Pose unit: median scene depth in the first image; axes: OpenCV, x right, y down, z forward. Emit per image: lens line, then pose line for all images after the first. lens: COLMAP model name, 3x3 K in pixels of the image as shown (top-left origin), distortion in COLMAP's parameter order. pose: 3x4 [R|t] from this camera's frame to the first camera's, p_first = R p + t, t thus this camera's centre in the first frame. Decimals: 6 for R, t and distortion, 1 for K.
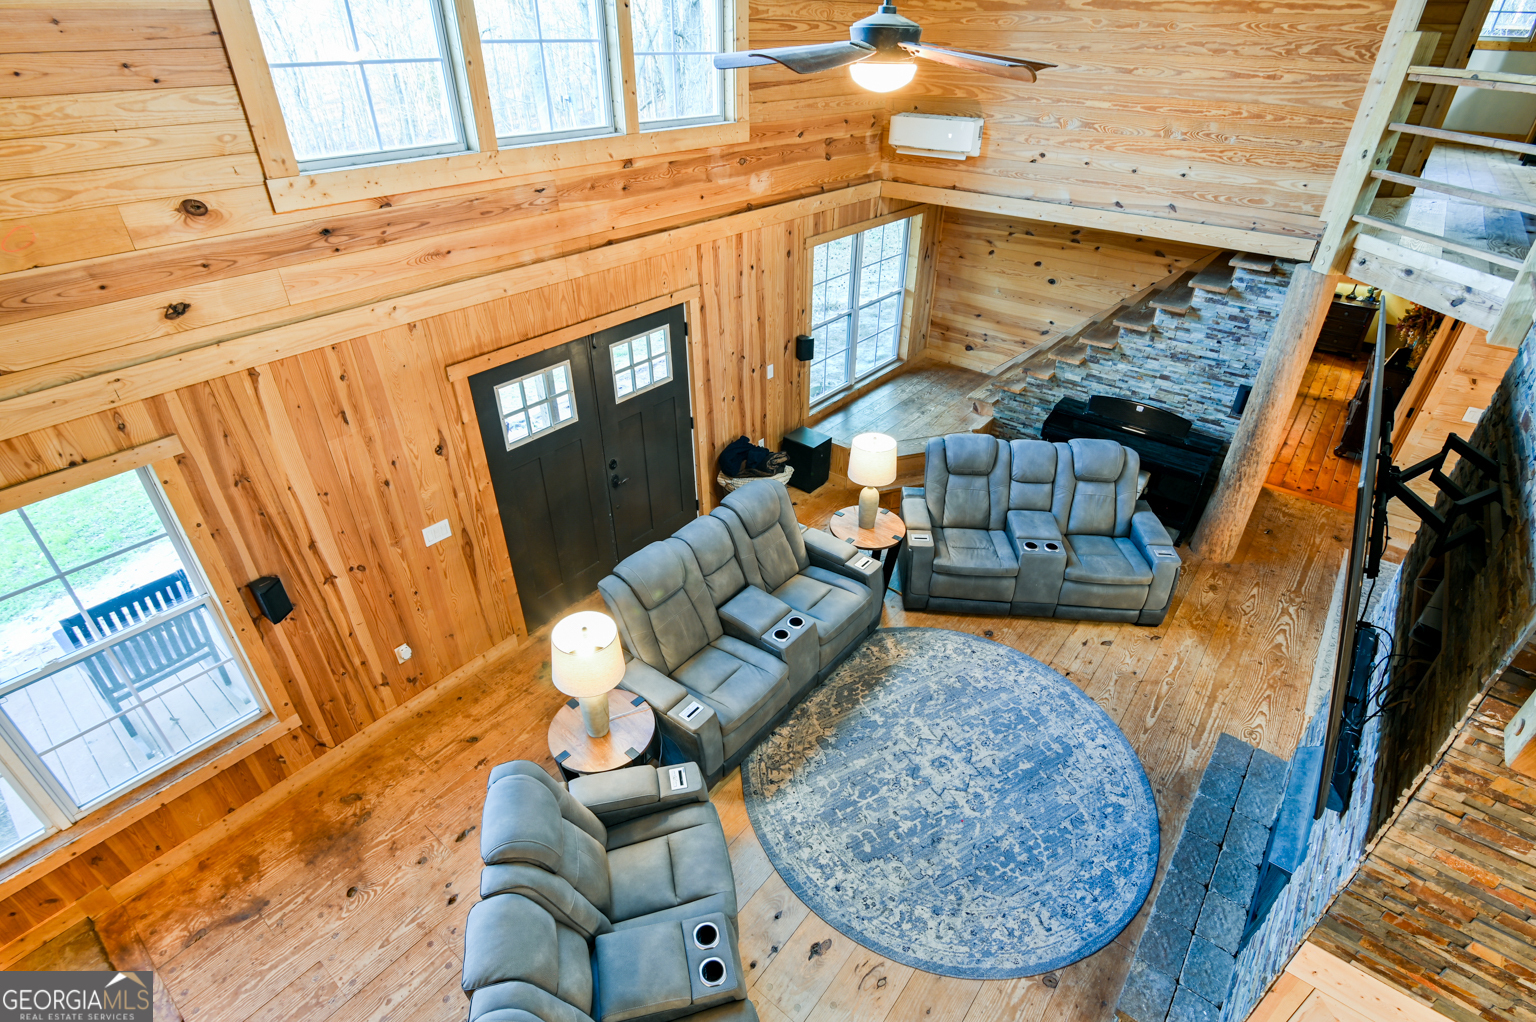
lens RADIAL K [[752.2, 0, 766.6], [0, 752.2, 510.6], [0, 0, 1]] dist [-0.021249, 0.000957]
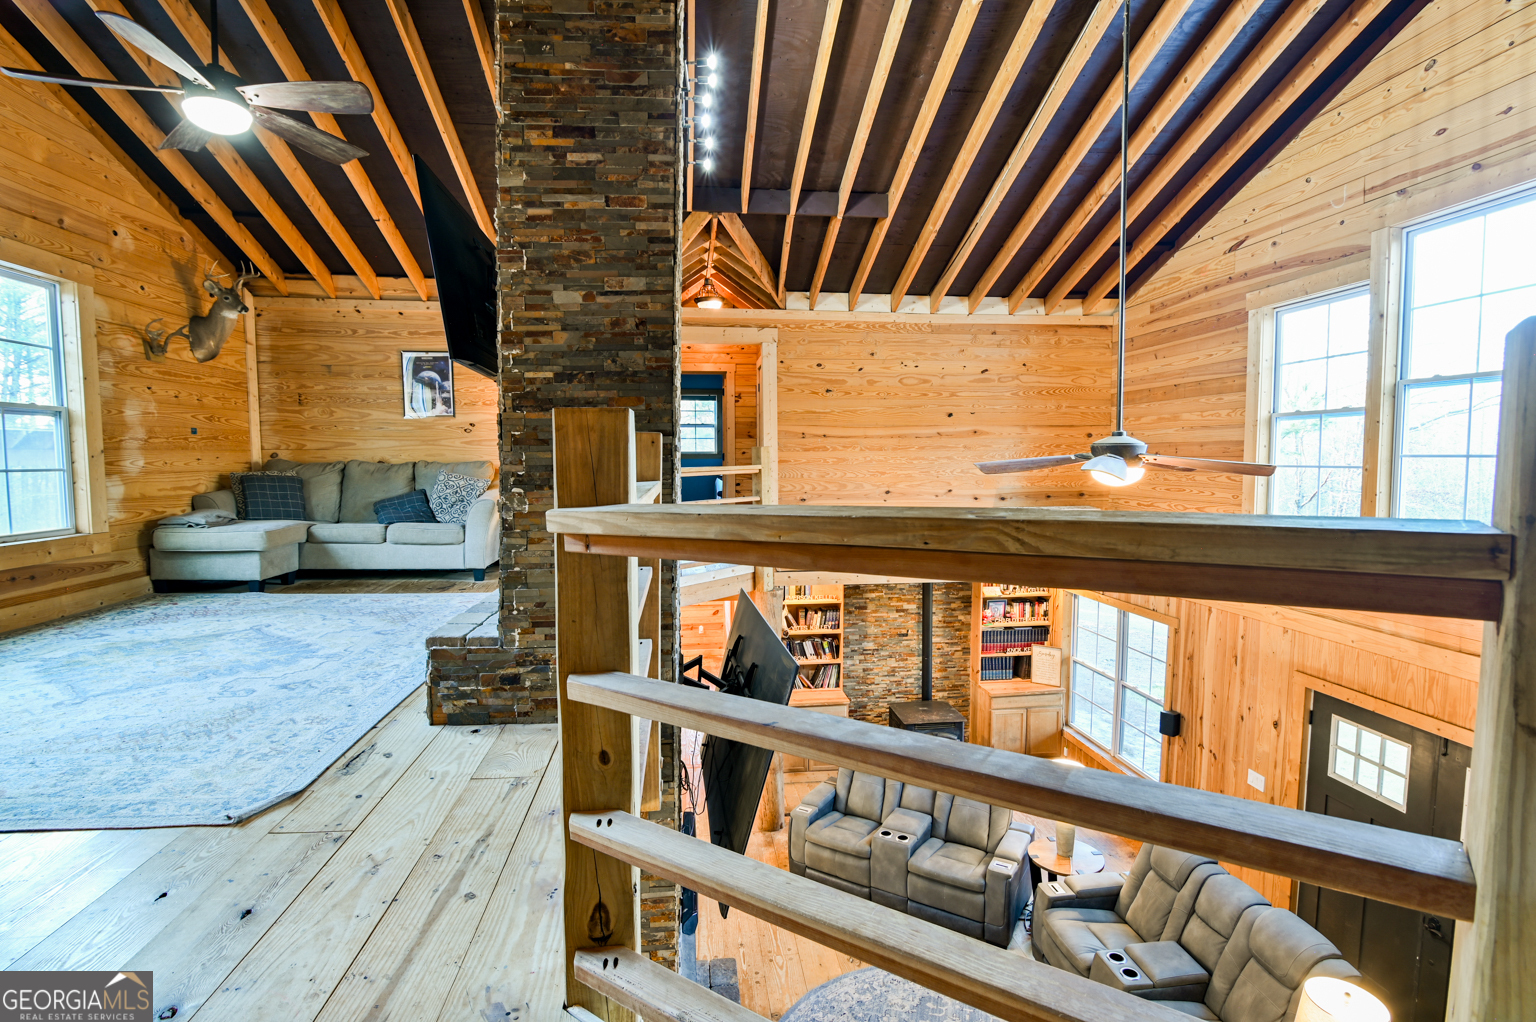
lens RADIAL K [[752.2, 0, 764.9], [0, 752.2, 510.9], [0, 0, 1]] dist [-0.021249, 0.000957]
pose [[-0.708130, 0.053898, -0.704022, 1.024160], [-0.375617, 0.815534, 0.440245, -0.589375], [0.597882, 0.576194, -0.557259, 0.933172]]
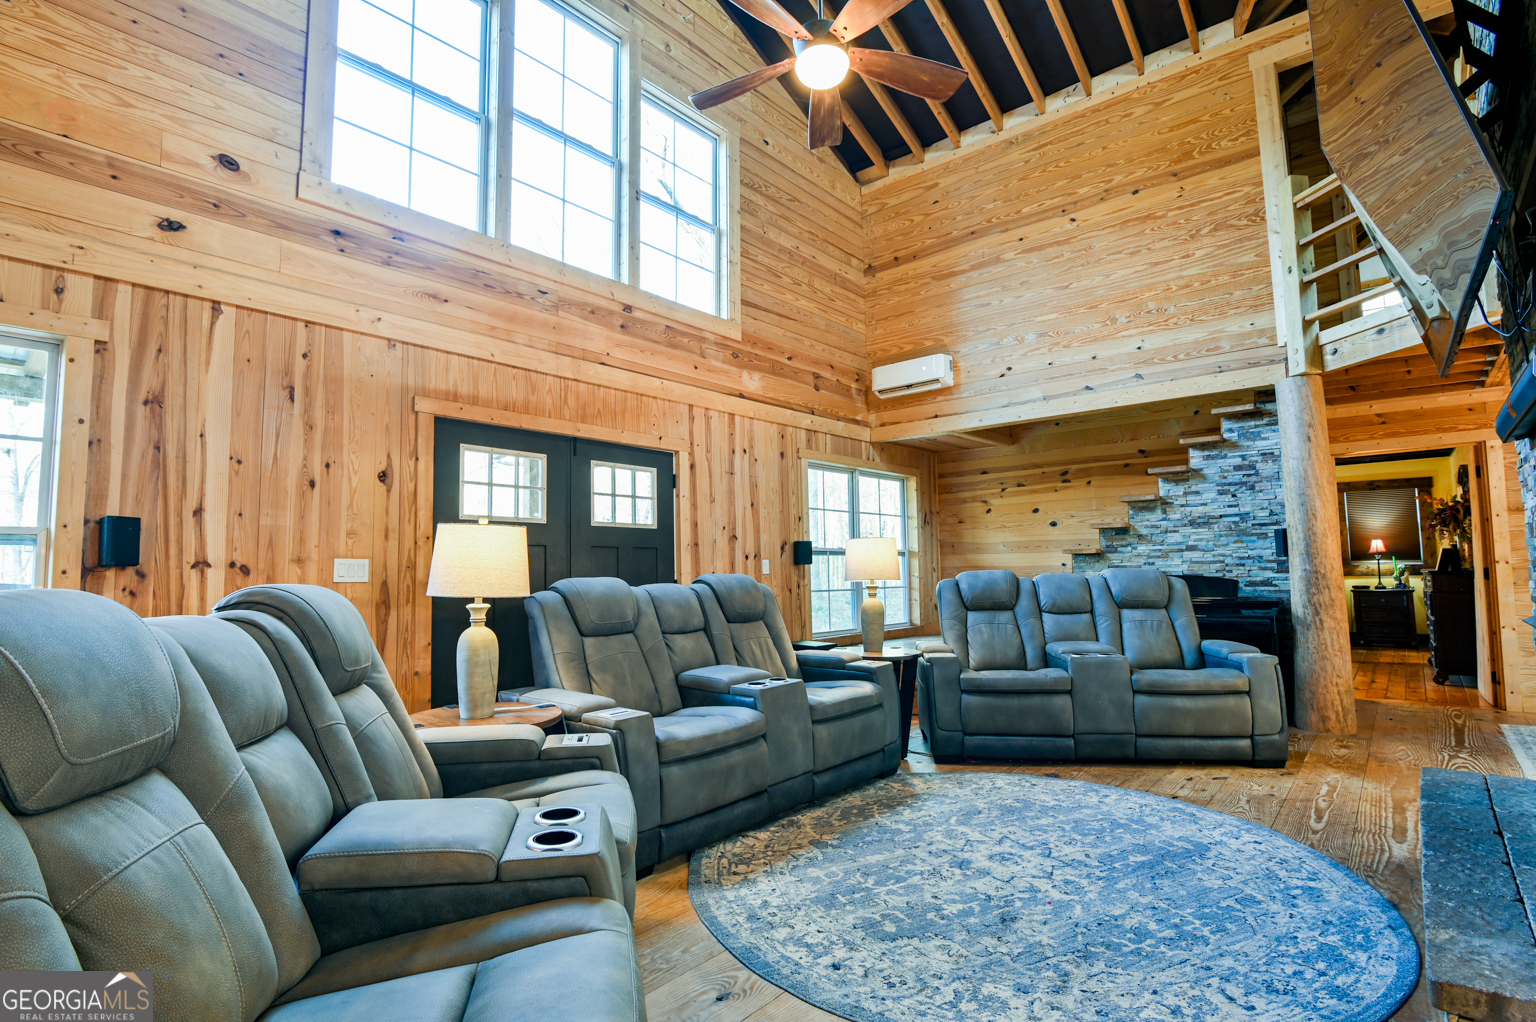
lens RADIAL K [[752.2, 0, 766.9], [0, 752.2, 511.3], [0, 0, 1]] dist [-0.021249, 0.000957]
pose [[0.999114, -0.022803, -0.035359, 0.060213], [-0.003344, 0.794707, -0.606984, 0.484168], [0.041941, 0.606565, 0.793927, 0.306322]]
